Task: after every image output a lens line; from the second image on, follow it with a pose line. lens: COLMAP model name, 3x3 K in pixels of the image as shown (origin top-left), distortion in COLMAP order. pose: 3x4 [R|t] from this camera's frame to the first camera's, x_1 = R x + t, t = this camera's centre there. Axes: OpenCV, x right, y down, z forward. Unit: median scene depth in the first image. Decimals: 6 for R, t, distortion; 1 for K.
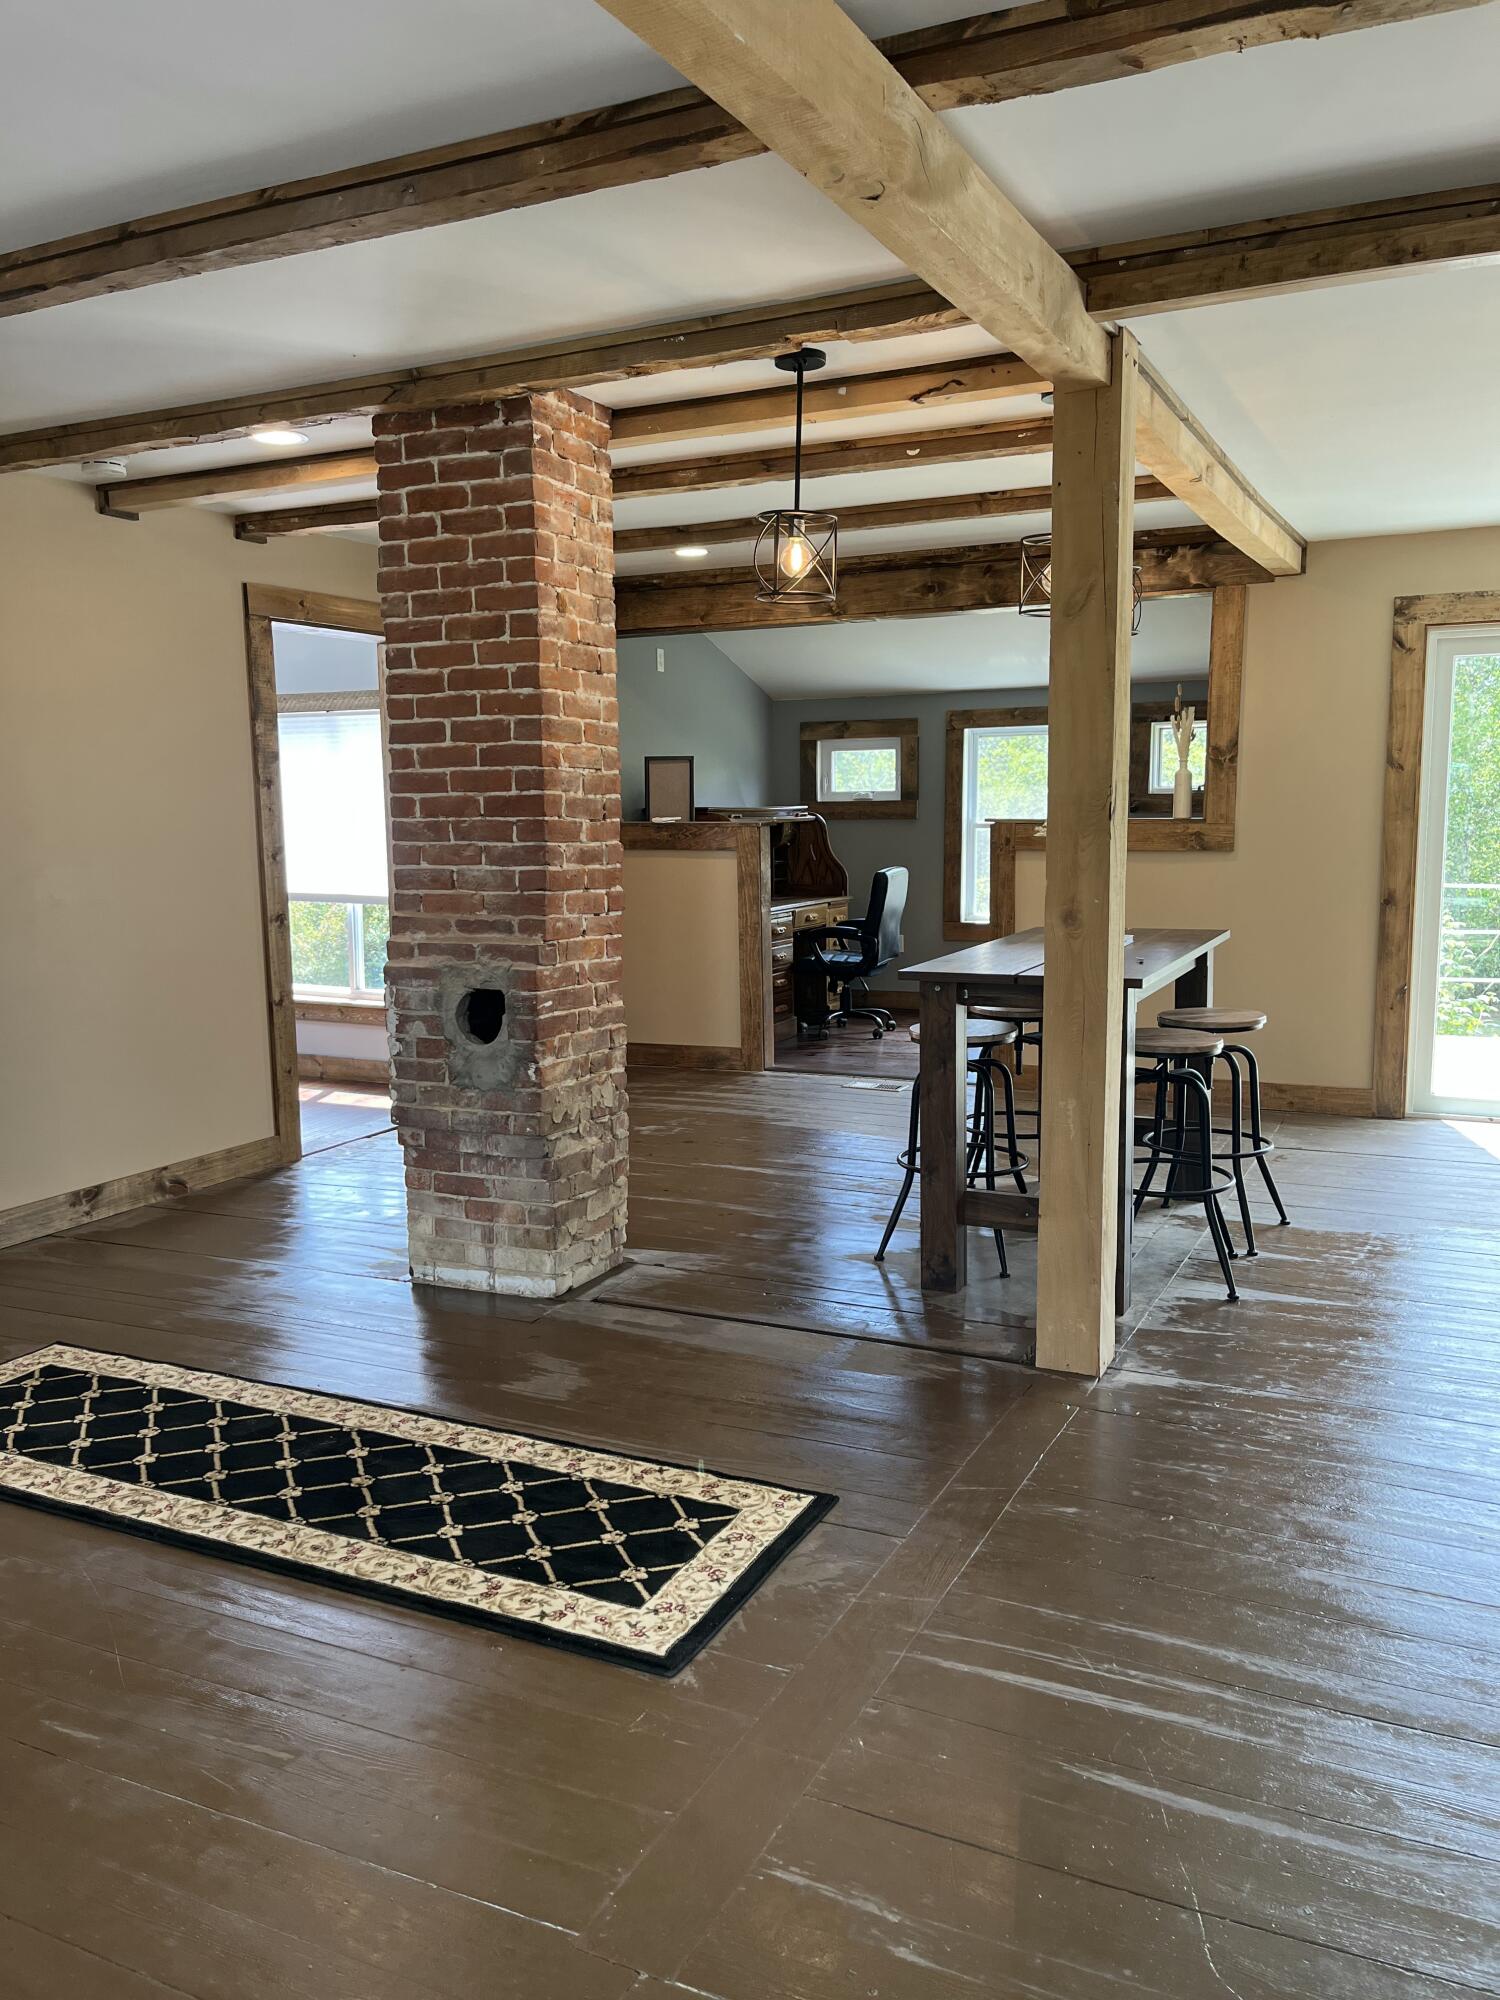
lens RADIAL K [[1561.0, 0, 758.6], [0, 1561.0, 1002.8], [0, 0, 1]] dist [0.061092, -0.047973]
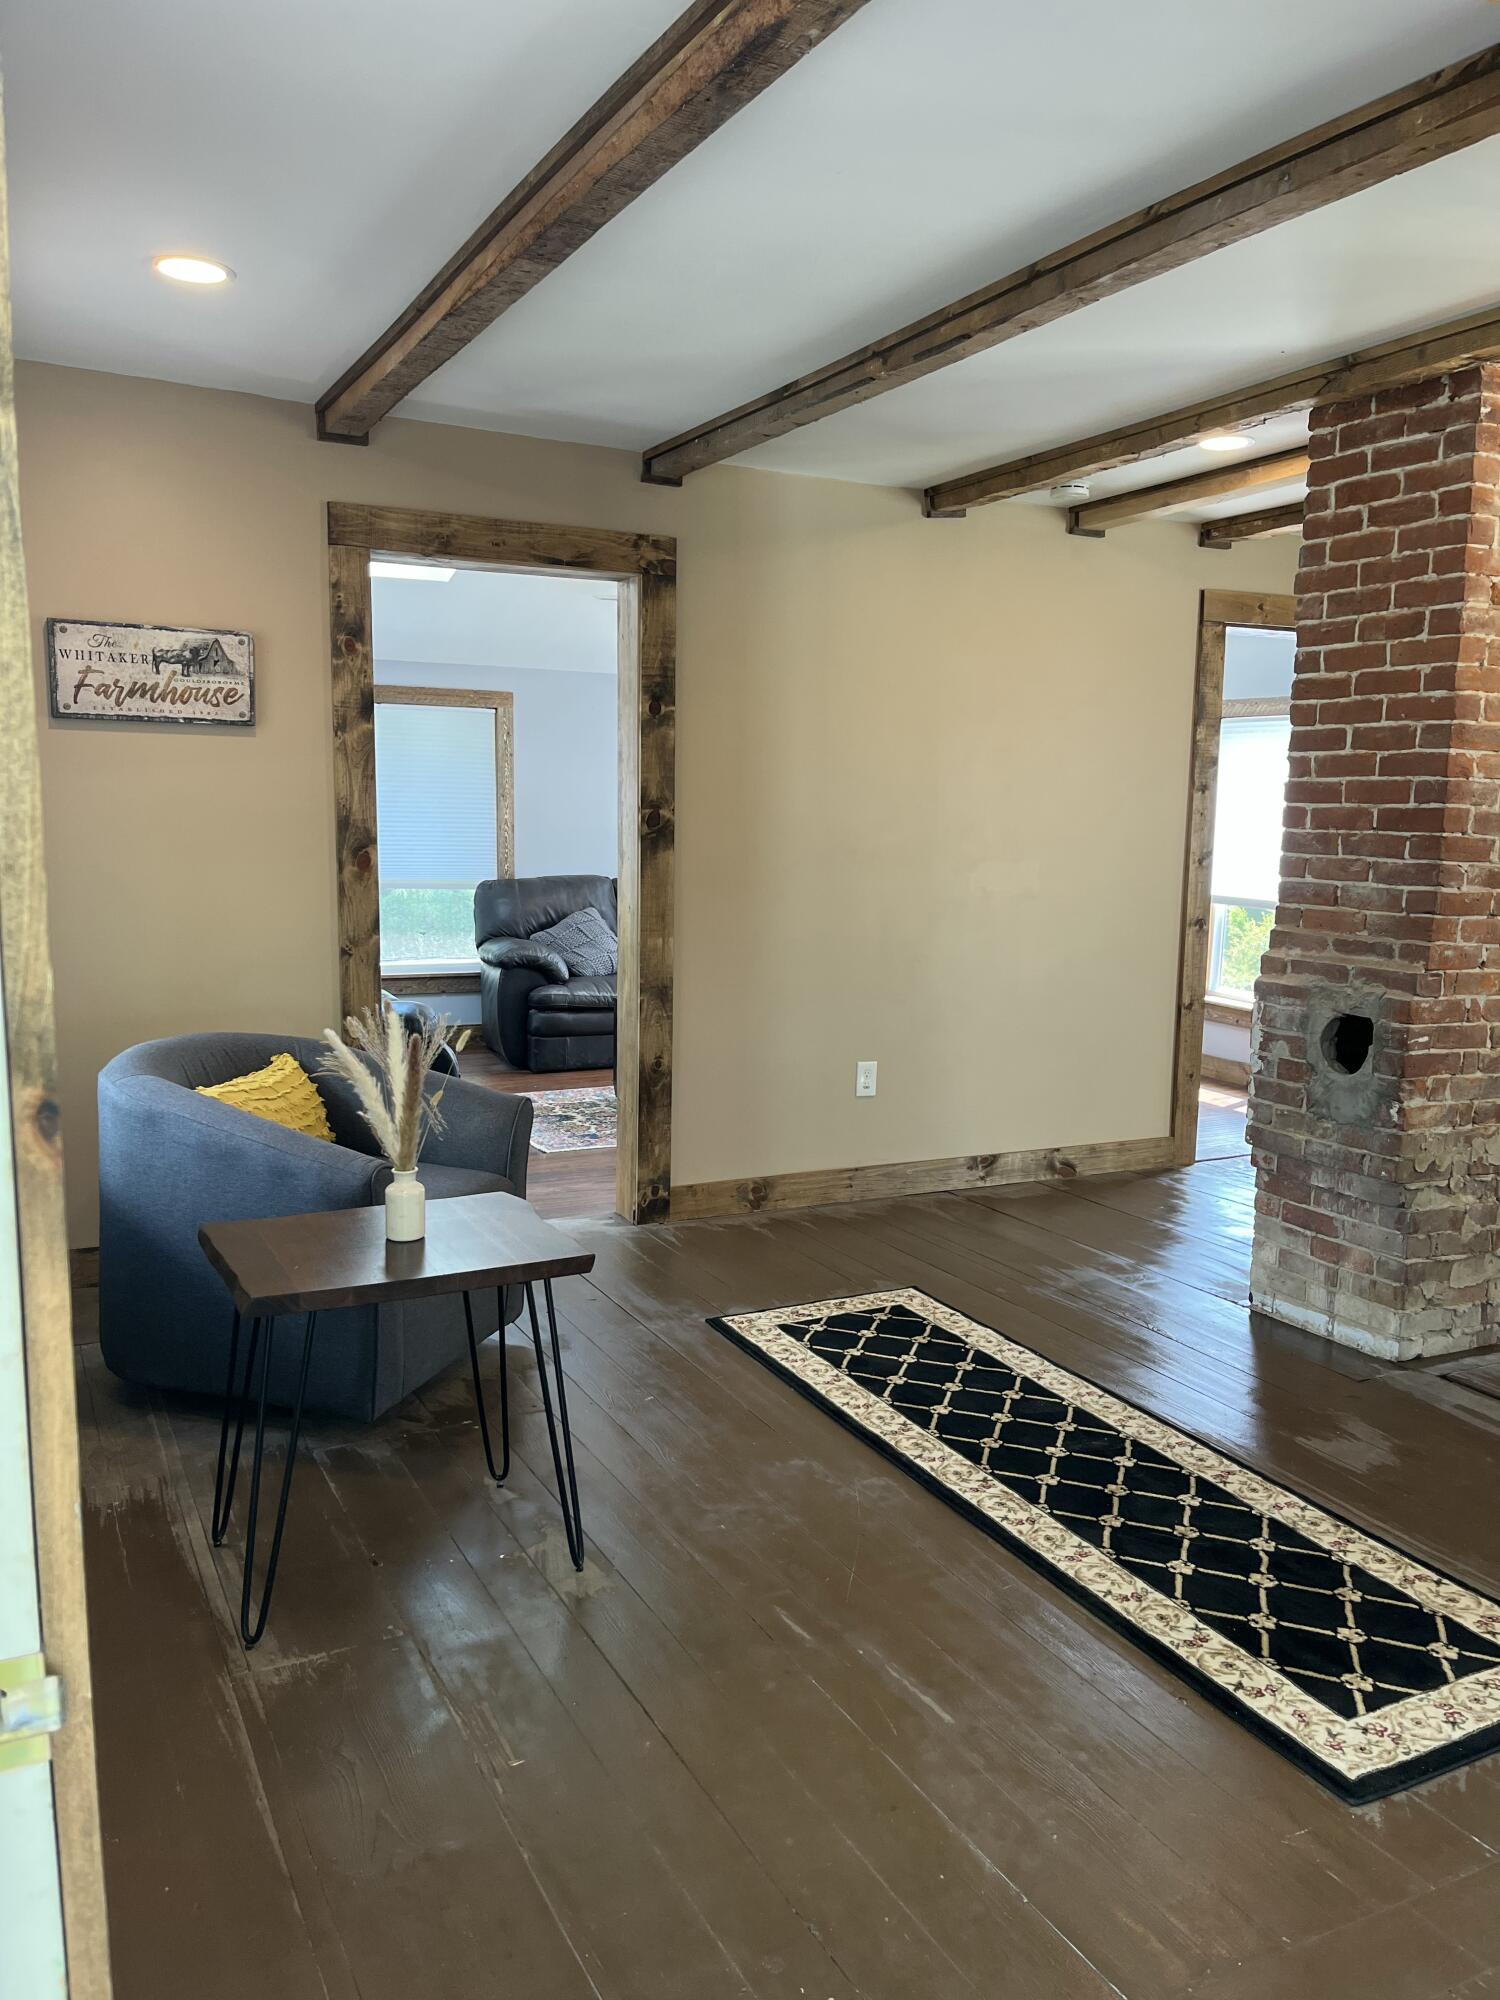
lens RADIAL K [[1561.0, 0, 758.6], [0, 1561.0, 1002.8], [0, 0, 1]] dist [0.061092, -0.047973]
pose [[0.795547, 0.108303, -0.596133, 0.102323], [-0.108028, 0.993484, 0.036328, -0.012246], [0.596183, 0.035498, 0.802063, 0.040190]]
